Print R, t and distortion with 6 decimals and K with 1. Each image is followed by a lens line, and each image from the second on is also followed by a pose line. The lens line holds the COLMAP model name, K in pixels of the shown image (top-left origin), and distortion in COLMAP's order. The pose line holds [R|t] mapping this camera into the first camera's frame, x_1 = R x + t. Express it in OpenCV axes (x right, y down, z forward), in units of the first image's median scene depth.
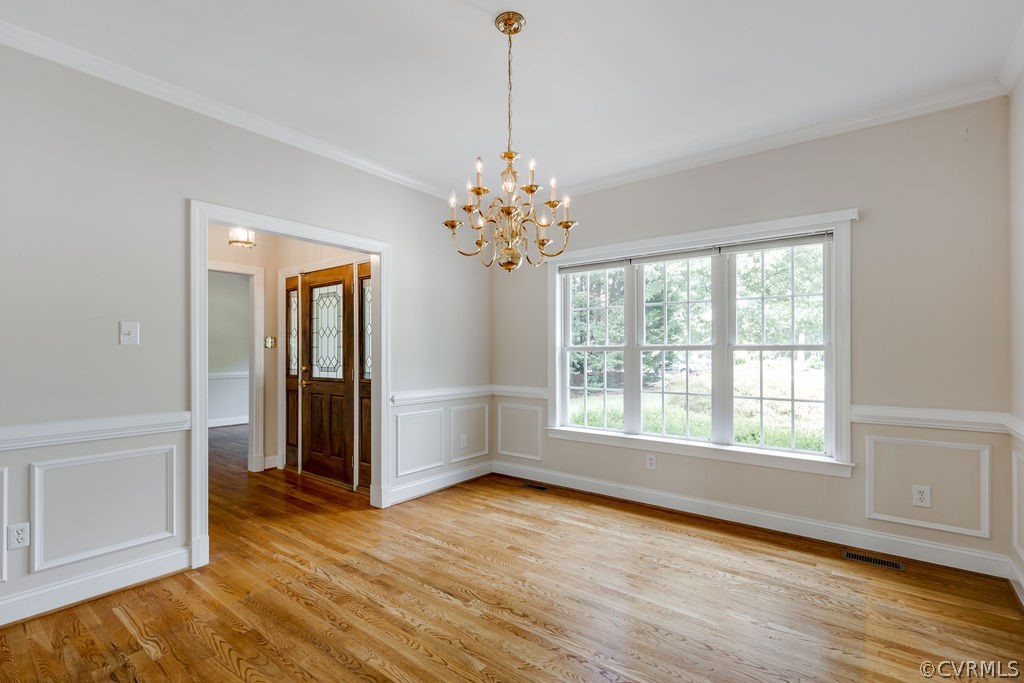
lens RADIAL K [[469.9, 0, 513.7], [0, 469.9, 346.4], [0, 0, 1]] dist [0.004495, -0.000678]
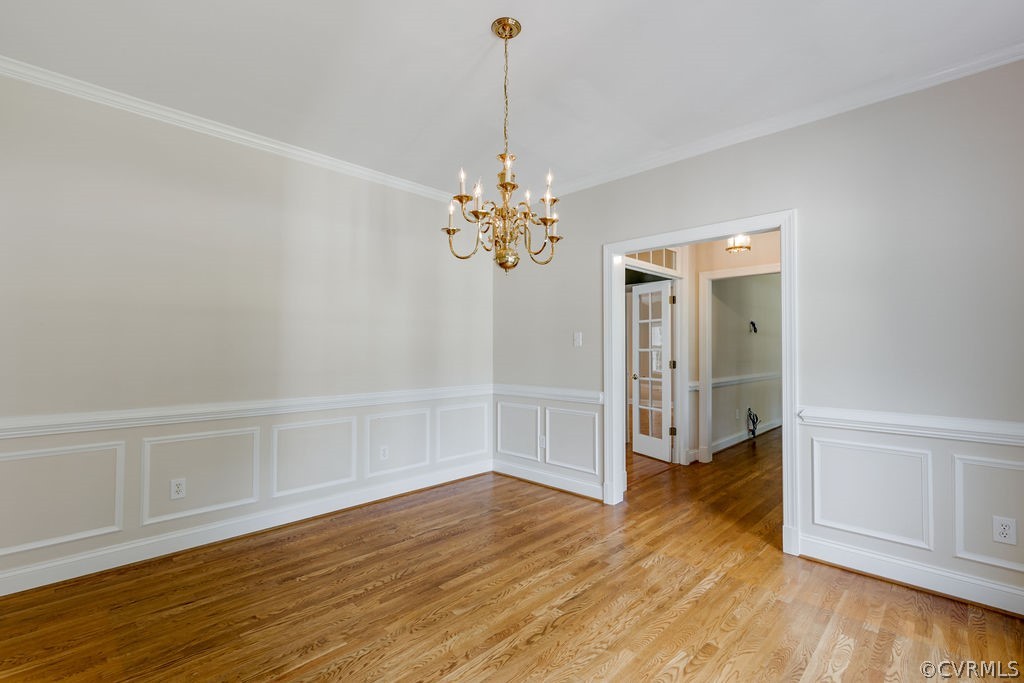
lens RADIAL K [[469.9, 0, 513.7], [0, 469.9, 346.4], [0, 0, 1]] dist [0.004495, -0.000678]
pose [[-0.105288, 0.001516, -0.994441, 0.676911], [0.004345, 0.999990, 0.001065, -0.006512], [0.994432, -0.004208, -0.105293, 0.766946]]
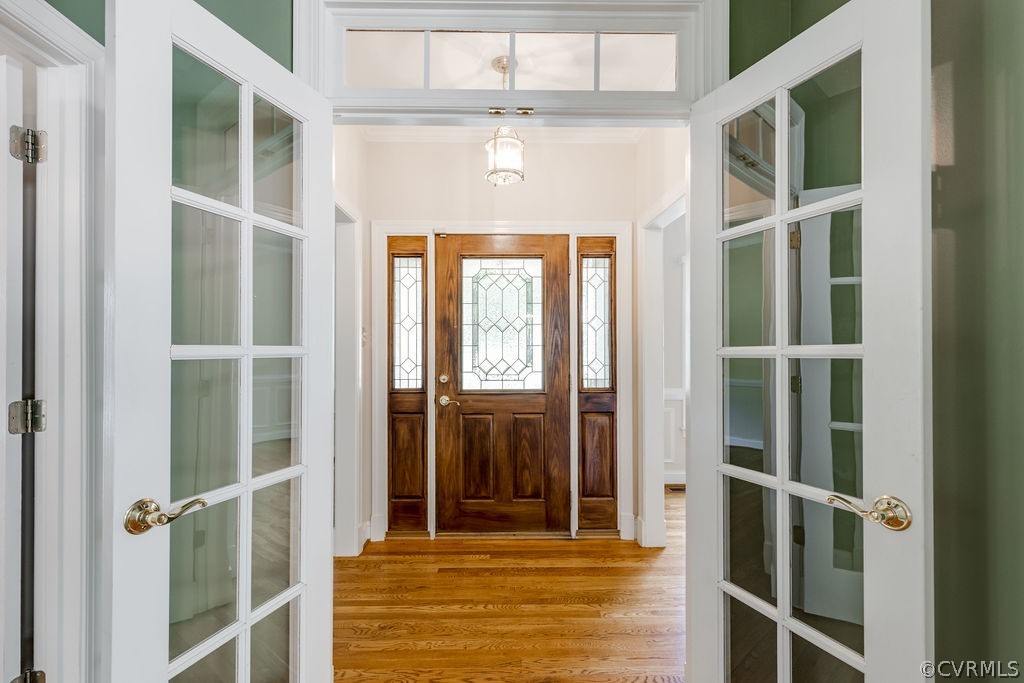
lens RADIAL K [[469.9, 0, 513.7], [0, 469.9, 346.4], [0, 0, 1]] dist [0.004495, -0.000678]
pose [[0.778159, 0.010239, 0.627984, -1.206698], [-0.010472, 0.999940, -0.003327, 0.006857], [-0.627981, -0.003987, 0.778219, 0.650528]]
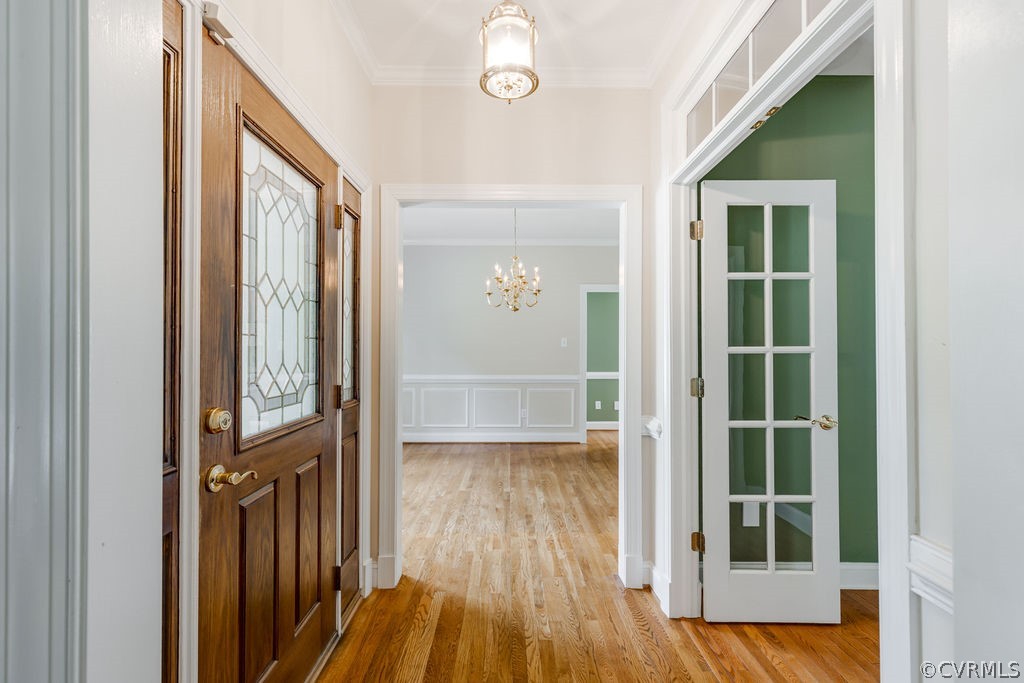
lens RADIAL K [[454.7, 0, 502.1], [0, 454.7, 346.7], [0, 0, 1]] dist [0.003067, 0.000112]
pose [[-0.603934, 0.015654, 0.796880, -1.118878], [-0.007161, 0.999660, -0.025064, 0.023434], [-0.797002, -0.020843, -0.603617, 1.575398]]
